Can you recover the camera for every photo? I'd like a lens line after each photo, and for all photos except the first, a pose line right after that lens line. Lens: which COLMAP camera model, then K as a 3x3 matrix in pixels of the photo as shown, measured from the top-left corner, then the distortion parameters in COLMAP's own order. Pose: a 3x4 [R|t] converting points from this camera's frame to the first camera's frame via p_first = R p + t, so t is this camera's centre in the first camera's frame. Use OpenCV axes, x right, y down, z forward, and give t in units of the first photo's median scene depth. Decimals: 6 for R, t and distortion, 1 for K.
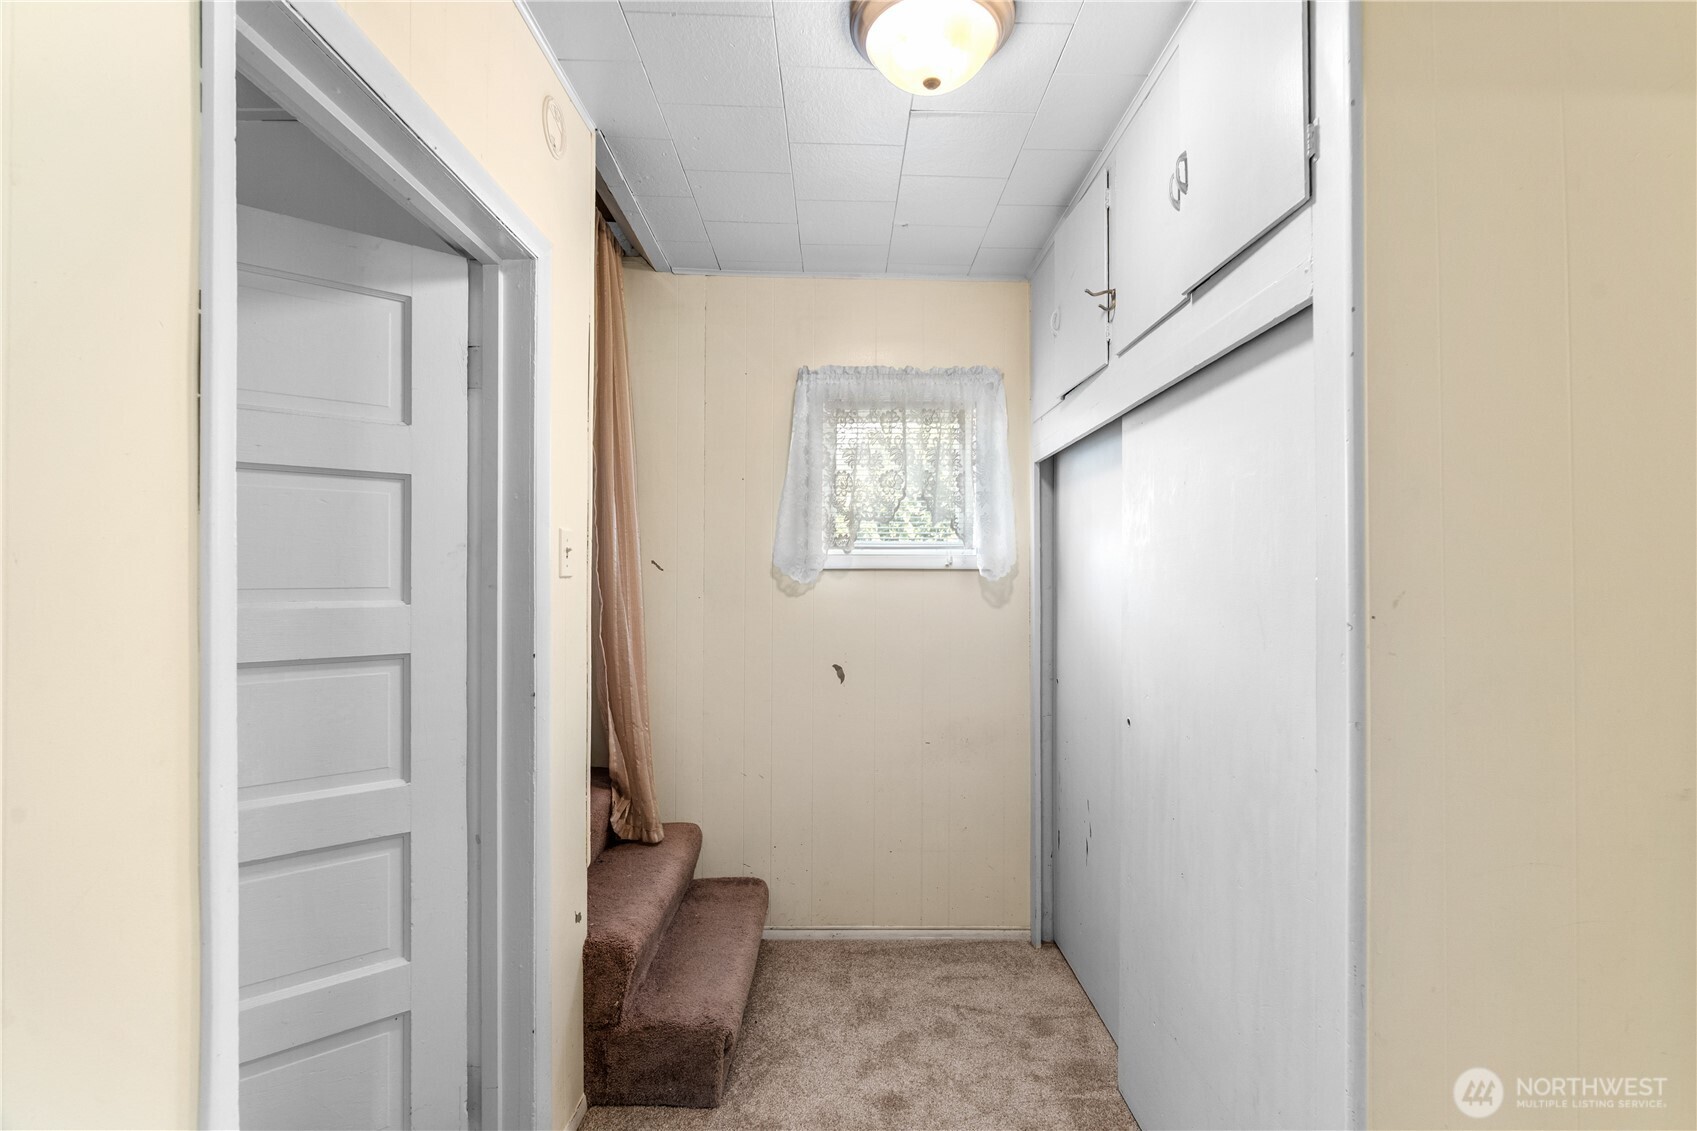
lens RADIAL K [[765.2, 0, 852.0], [0, 765.2, 573.6], [0, 0, 1]] dist [-0.014085, 0.003966]
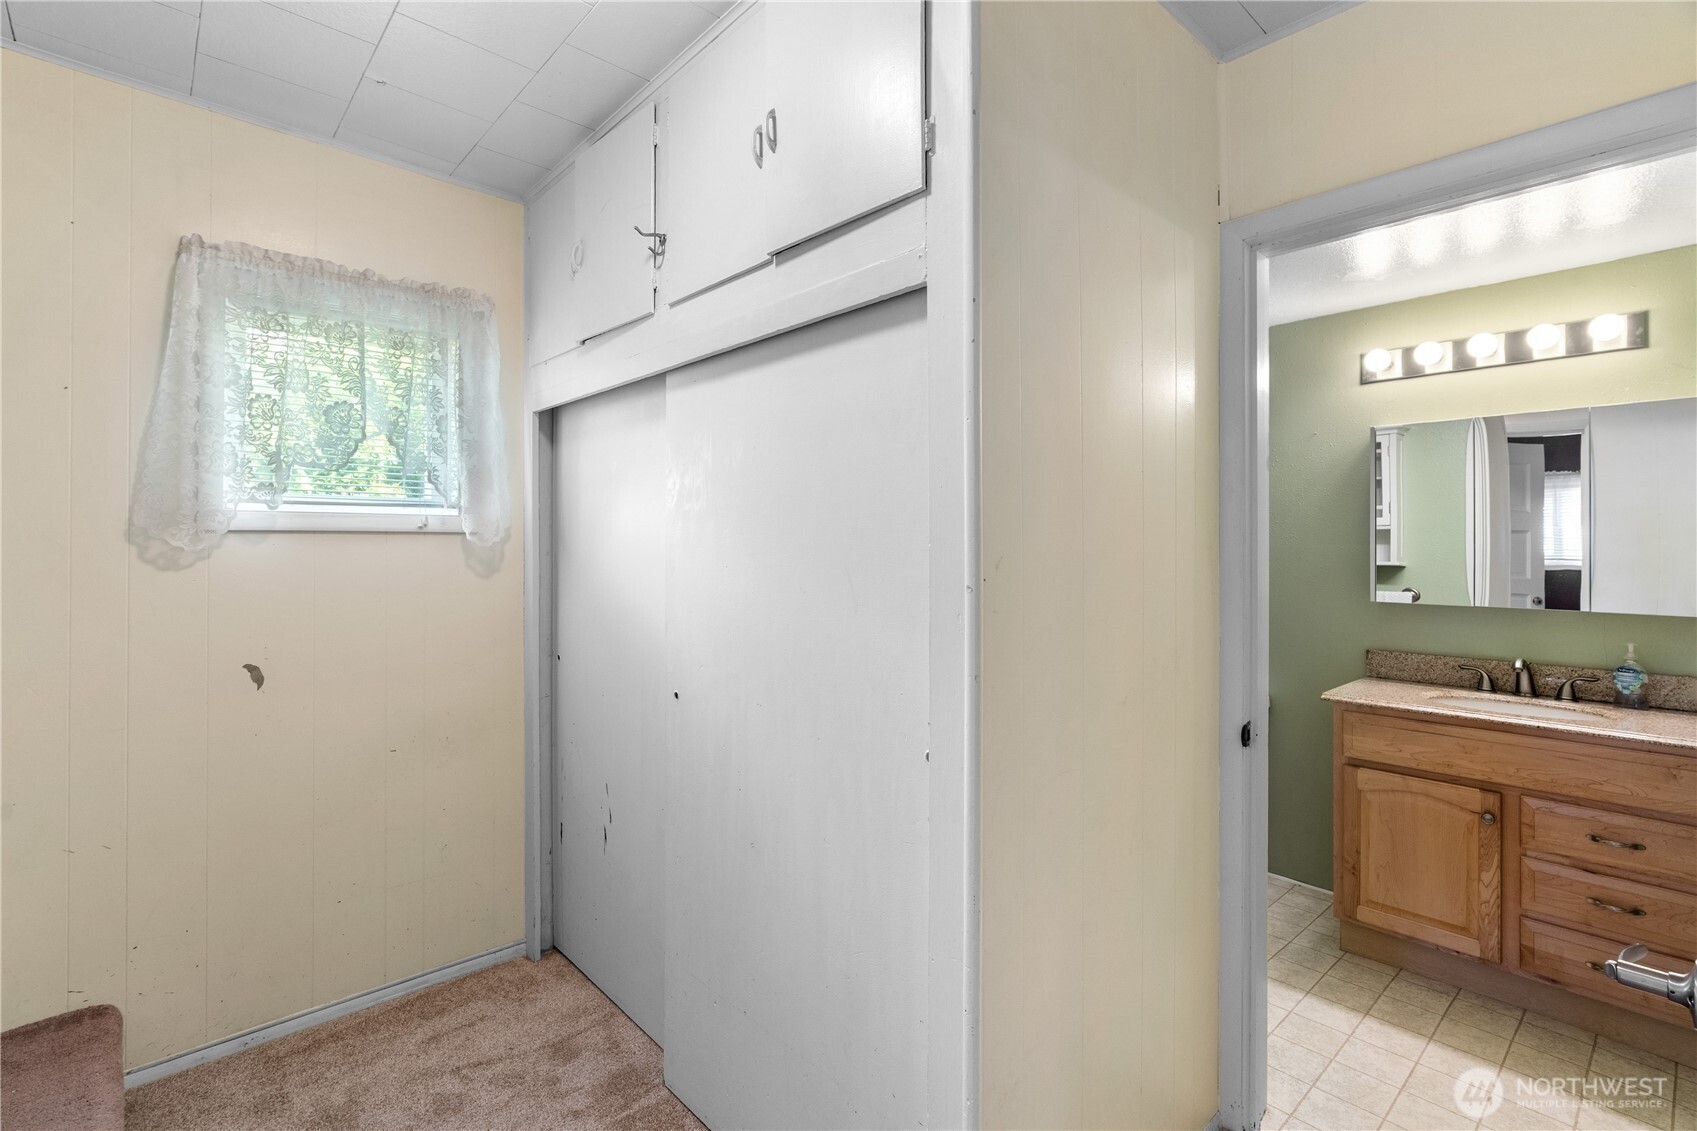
lens RADIAL K [[765.2, 0, 828.8], [0, 765.2, 542.0], [0, 0, 1]] dist [-0.014085, 0.003966]
pose [[0.752587, -0.000031, 0.658493, -0.083655], [-0.003938, 0.999982, 0.004548, -0.000734], [-0.658481, -0.006016, 0.752573, 0.113000]]
